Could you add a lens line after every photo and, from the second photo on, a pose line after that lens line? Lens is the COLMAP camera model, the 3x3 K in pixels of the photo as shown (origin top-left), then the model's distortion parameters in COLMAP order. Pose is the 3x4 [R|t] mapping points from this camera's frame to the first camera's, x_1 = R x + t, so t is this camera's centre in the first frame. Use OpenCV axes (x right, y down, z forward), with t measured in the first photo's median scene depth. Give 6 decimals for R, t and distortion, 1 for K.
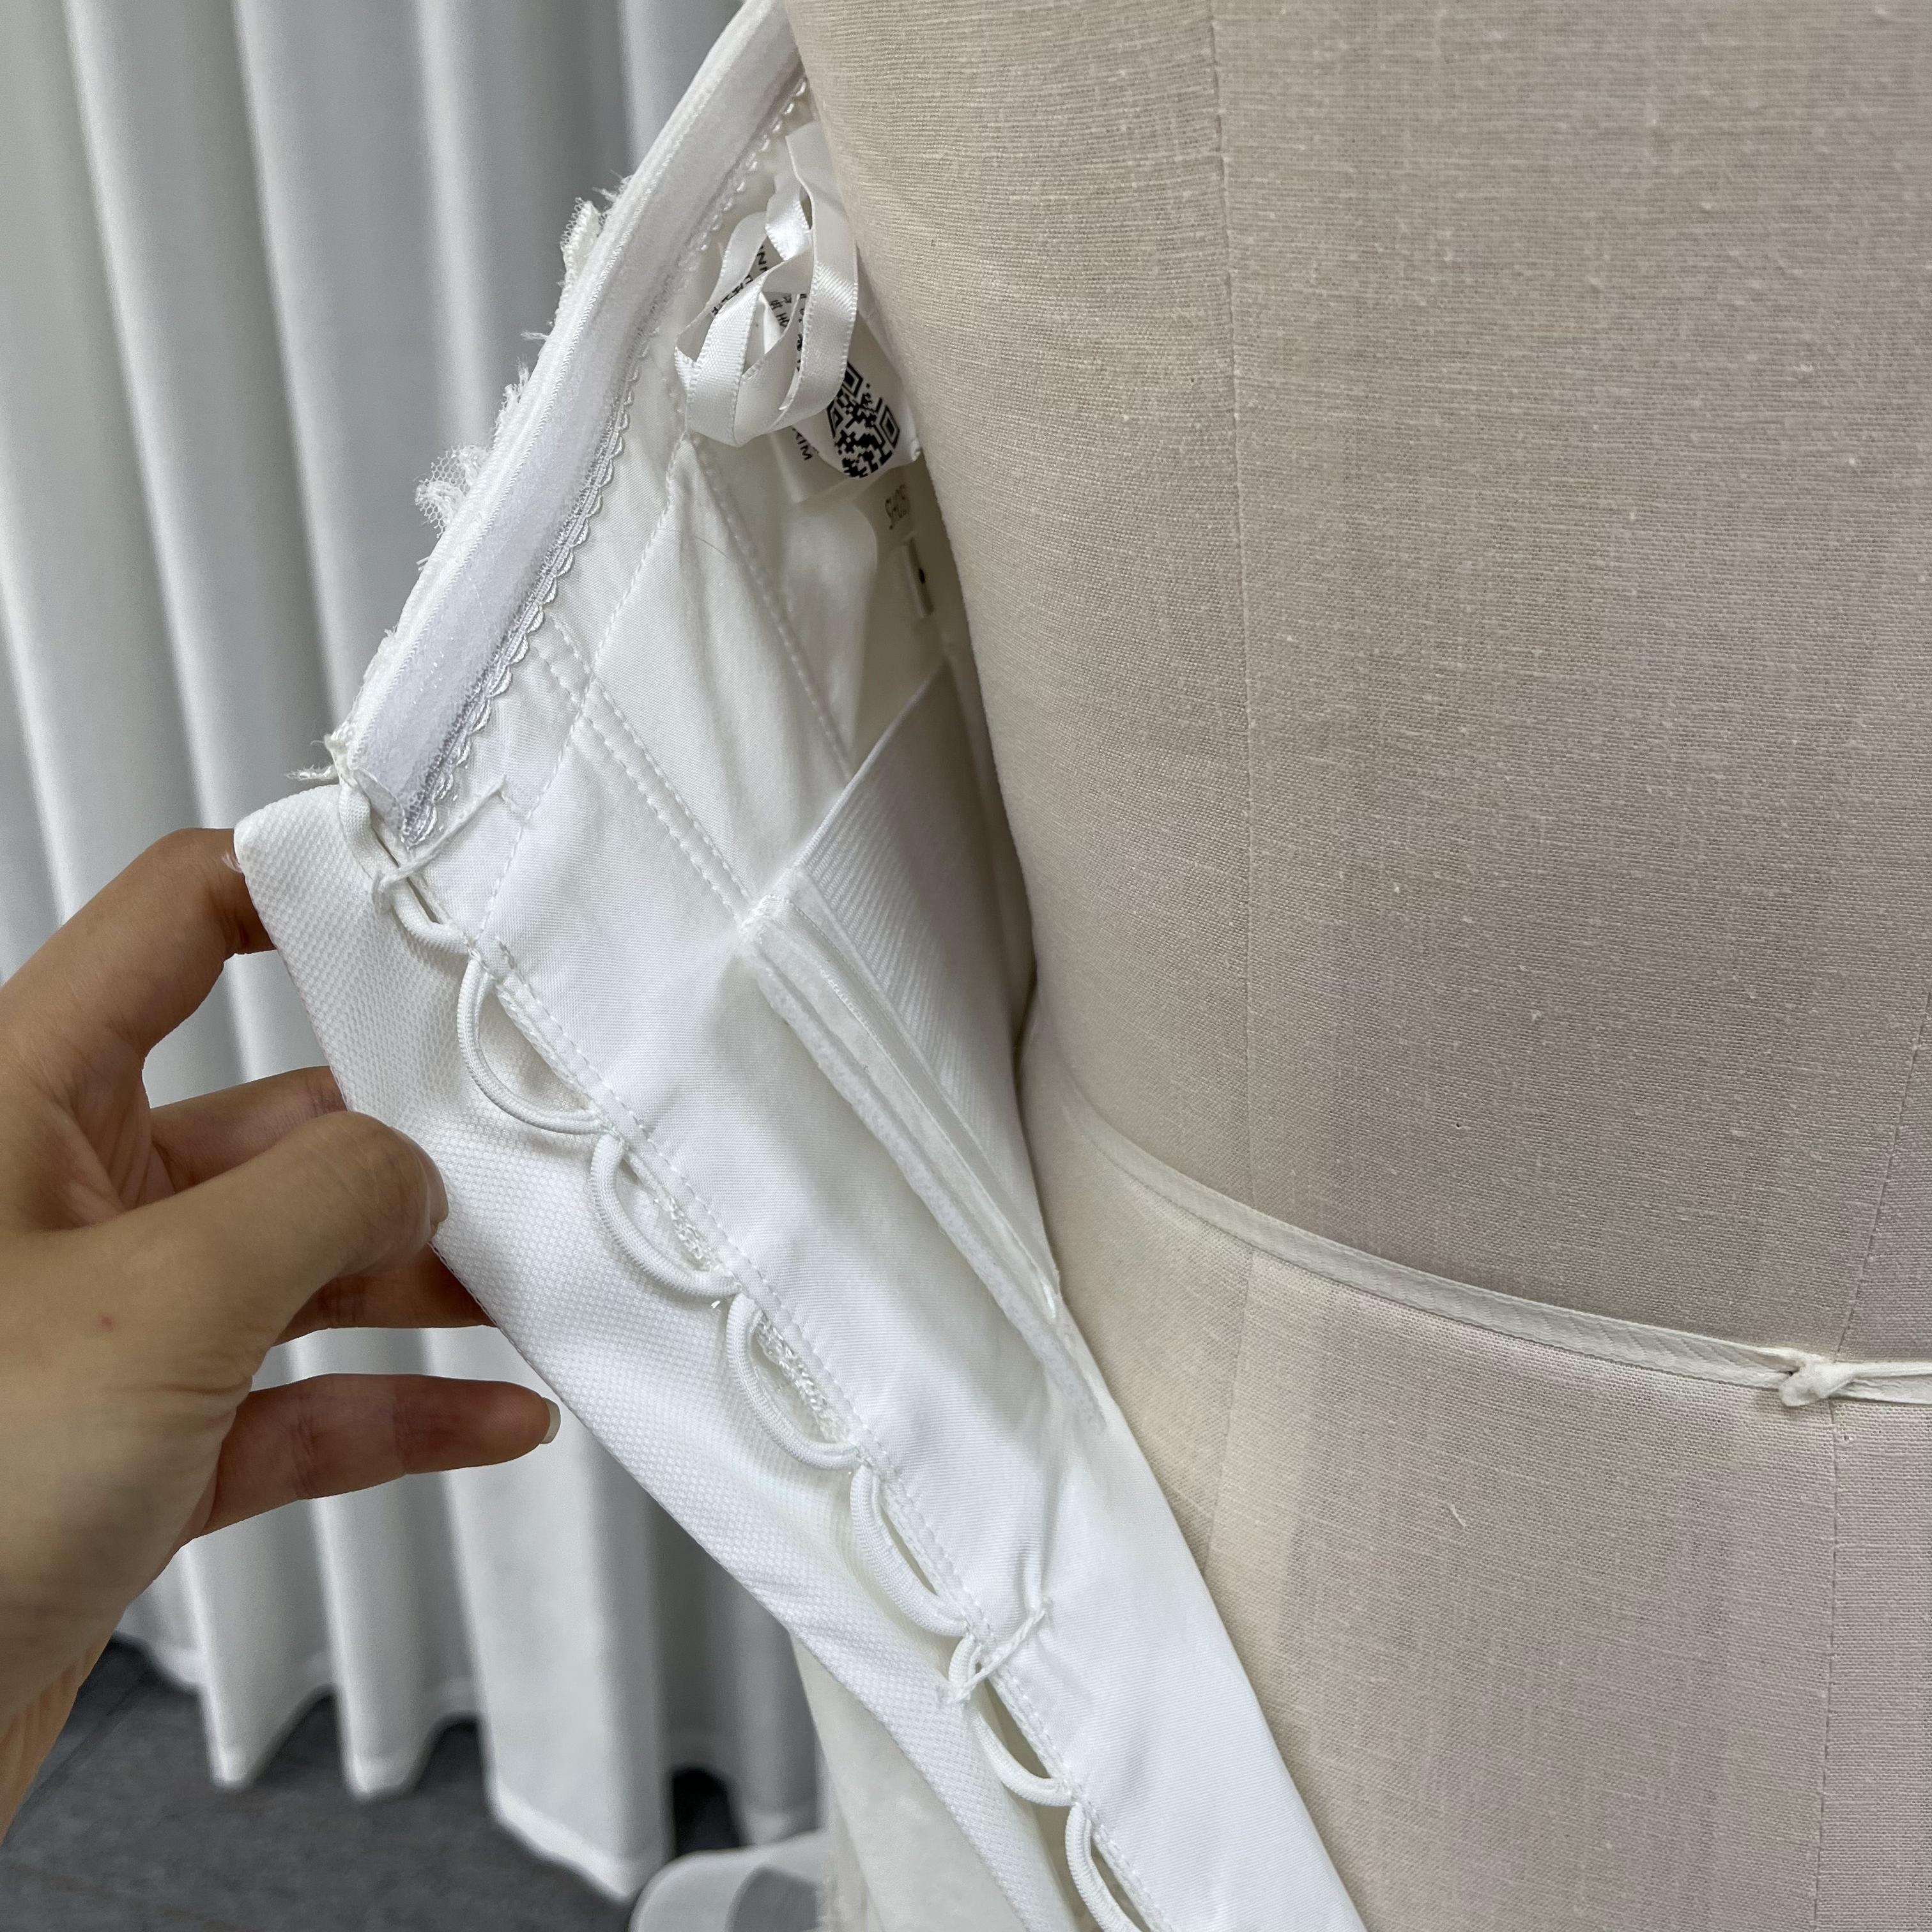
lens RADIAL K [[1936.6, 0, 971.2], [0, 1936.6, 876.2], [0, 0, 1]] dist [0.079891, -0.123604]
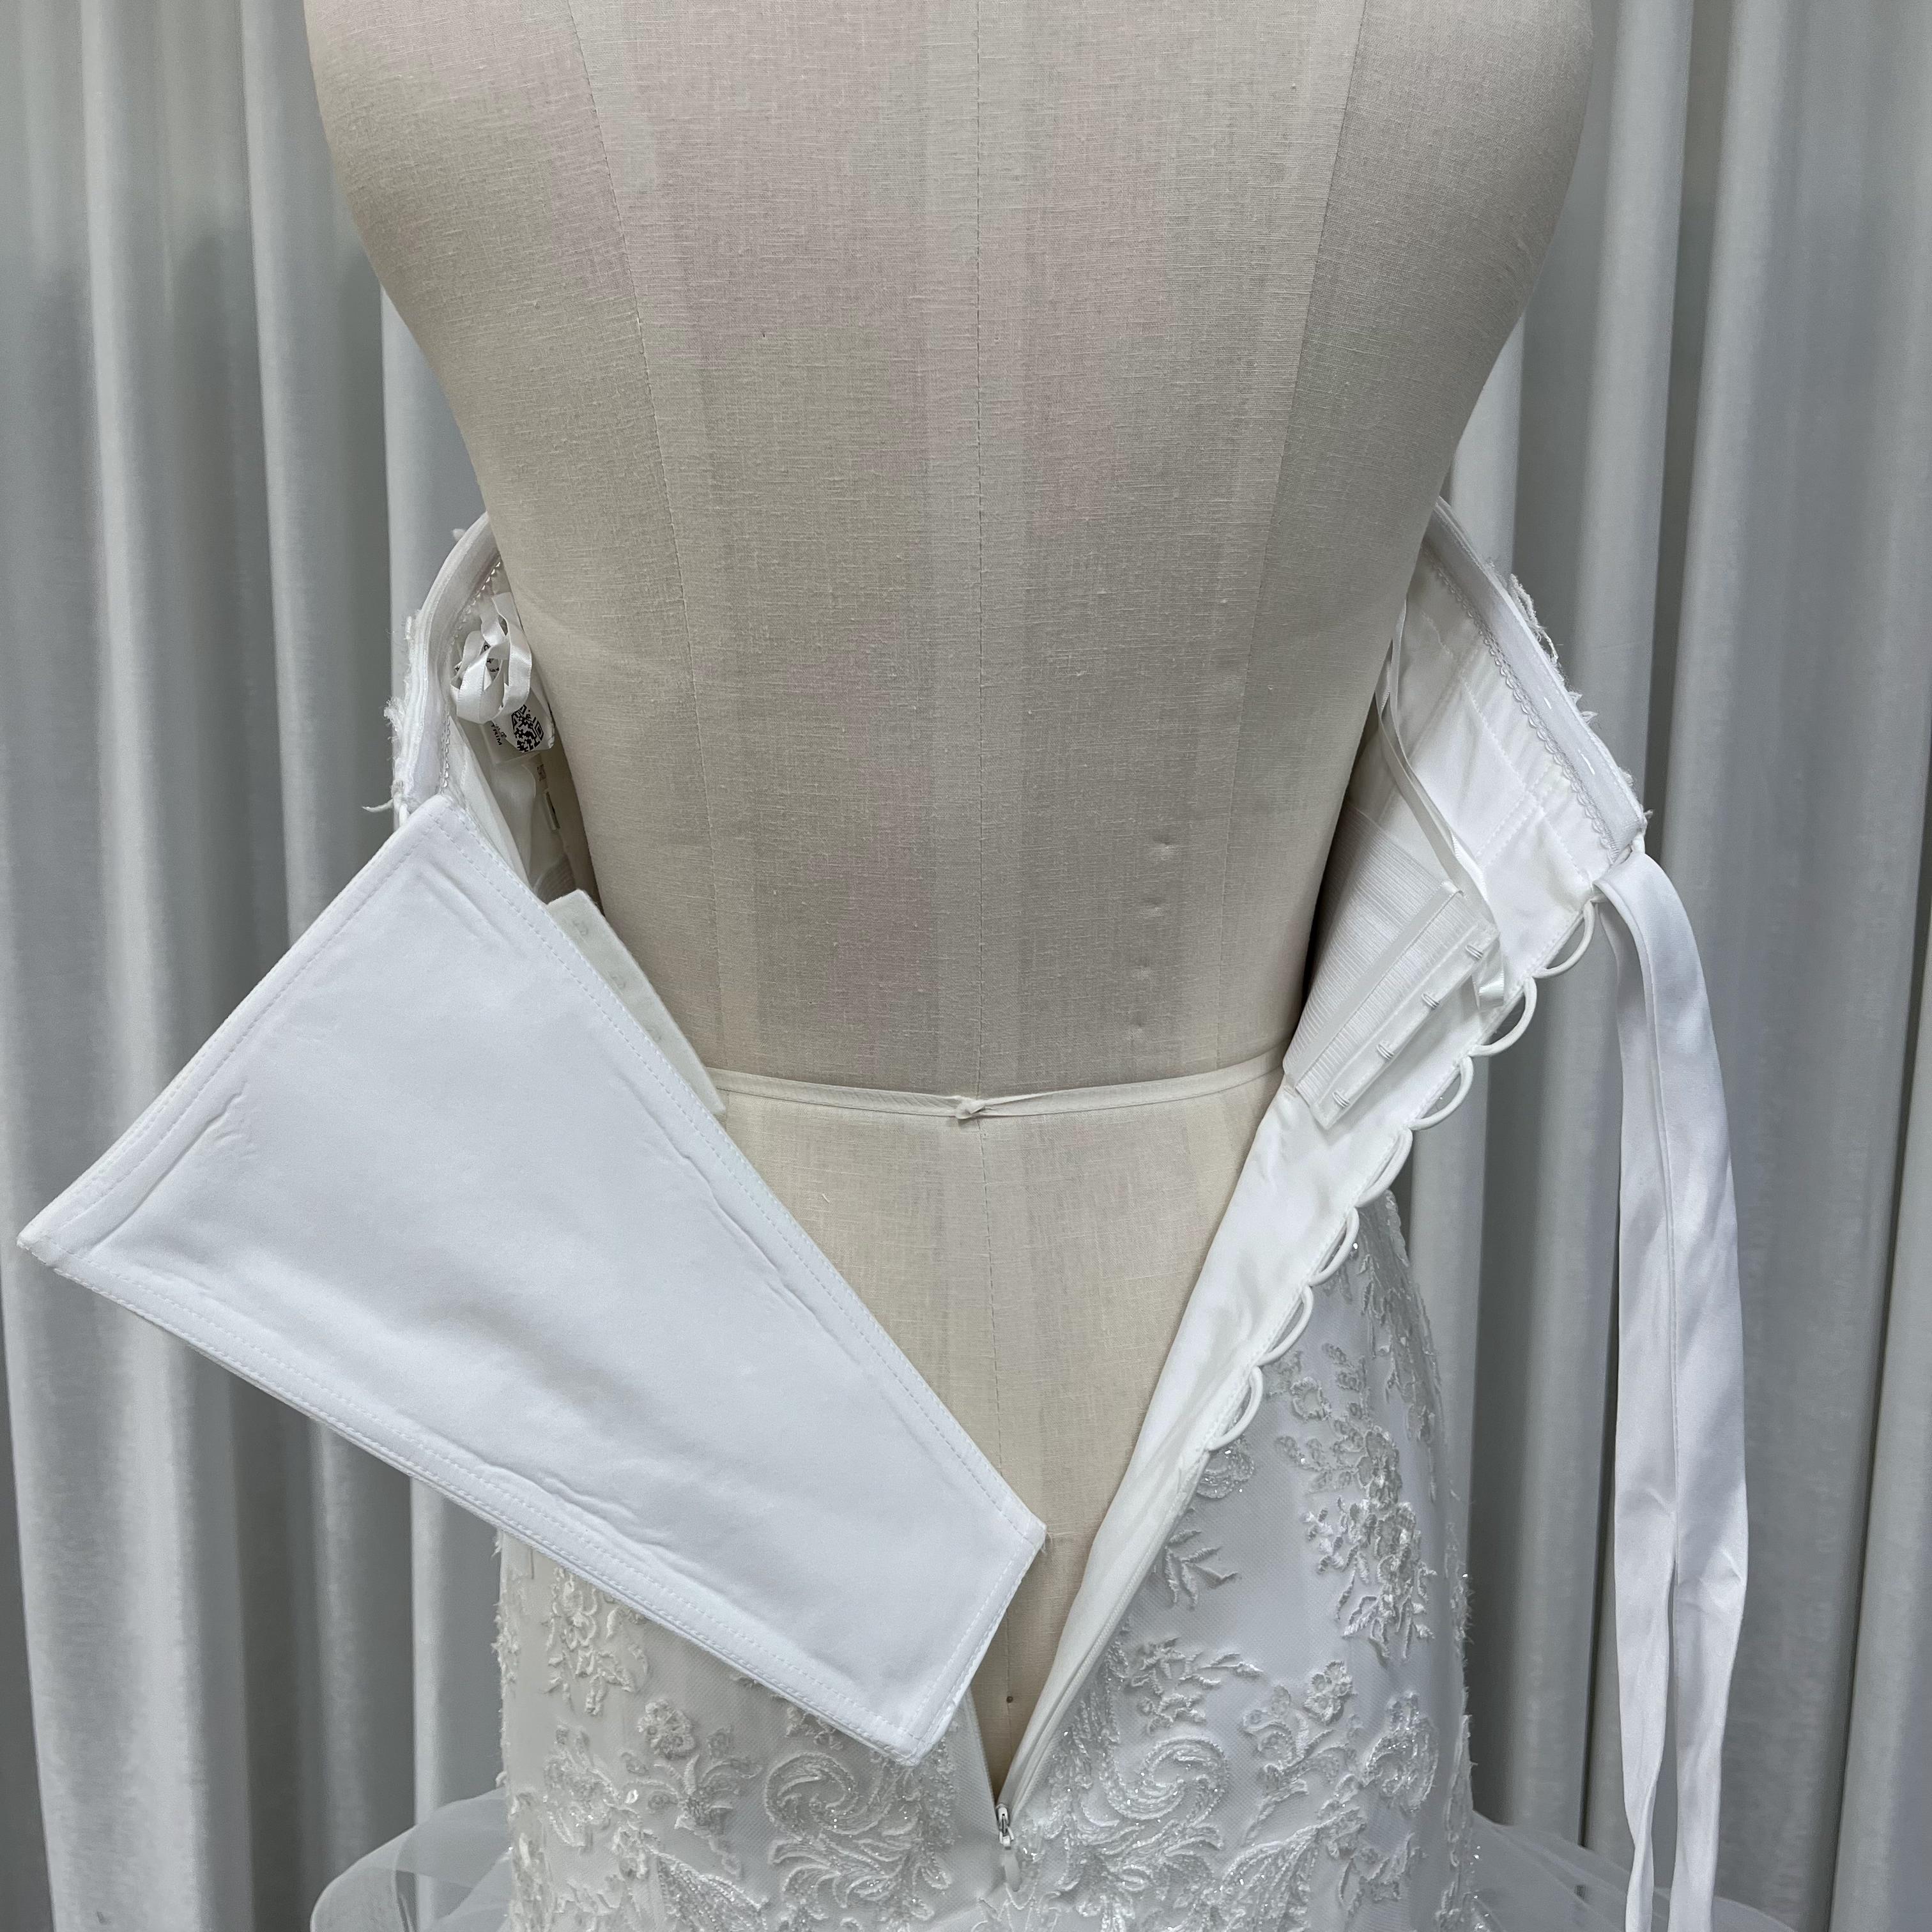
lens RADIAL K [[1936.8, 0, 952.0], [0, 1936.8, 954.1], [0, 0, 1]] dist [0.047182, -0.013821]
pose [[0.975297, -0.025224, 0.219451, -0.091372], [0.068034, 0.979467, -0.189776, 0.533233], [-0.210159, 0.200018, 0.956988, -1.279557]]
